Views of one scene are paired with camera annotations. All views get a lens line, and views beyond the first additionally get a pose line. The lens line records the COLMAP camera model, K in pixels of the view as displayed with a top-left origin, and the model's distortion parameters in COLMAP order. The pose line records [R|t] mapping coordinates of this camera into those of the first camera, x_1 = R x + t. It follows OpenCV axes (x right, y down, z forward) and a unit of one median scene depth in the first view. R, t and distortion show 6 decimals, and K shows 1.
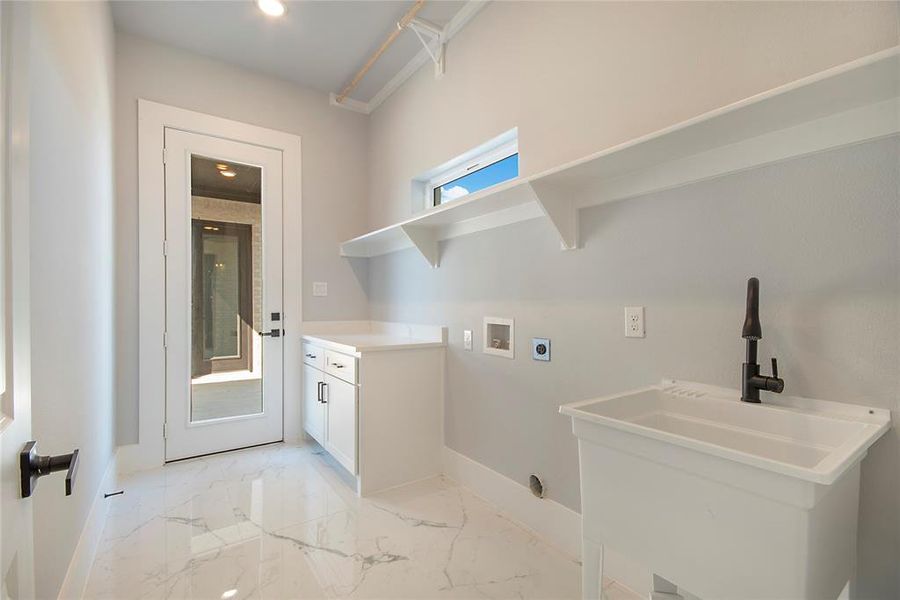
lens RADIAL K [[403.2, 0, 449.4], [0, 403.2, 299.4], [0, 0, 1]] dist [0.001400, -0.000086]
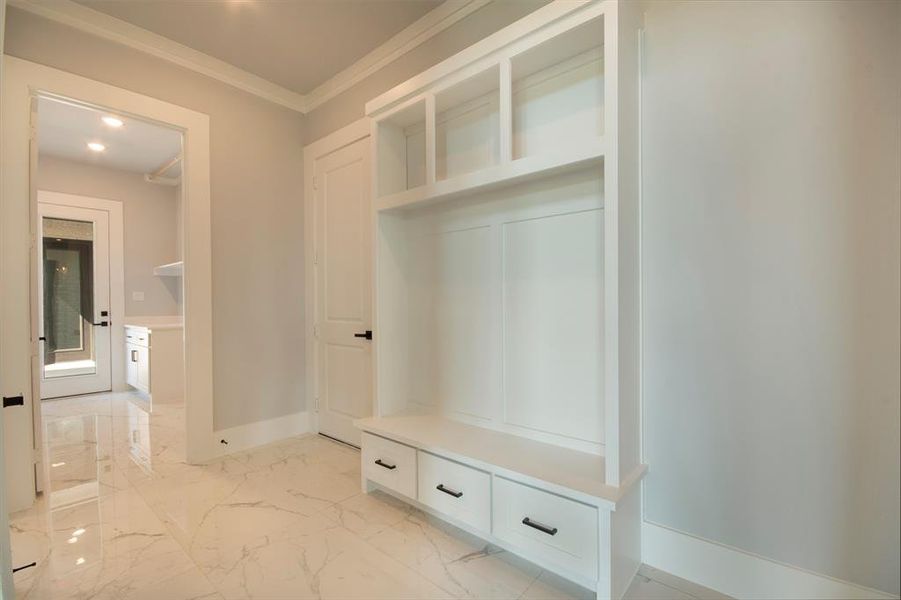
lens RADIAL K [[403.6, 0, 452.2], [0, 403.6, 307.2], [0, 0, 1]] dist [0.001400, -0.000086]
pose [[0.968797, -0.002529, 0.247844, 0.496156], [-0.000732, 0.999914, 0.013064, -0.004838], [-0.247856, -0.012838, 0.968712, -0.877266]]
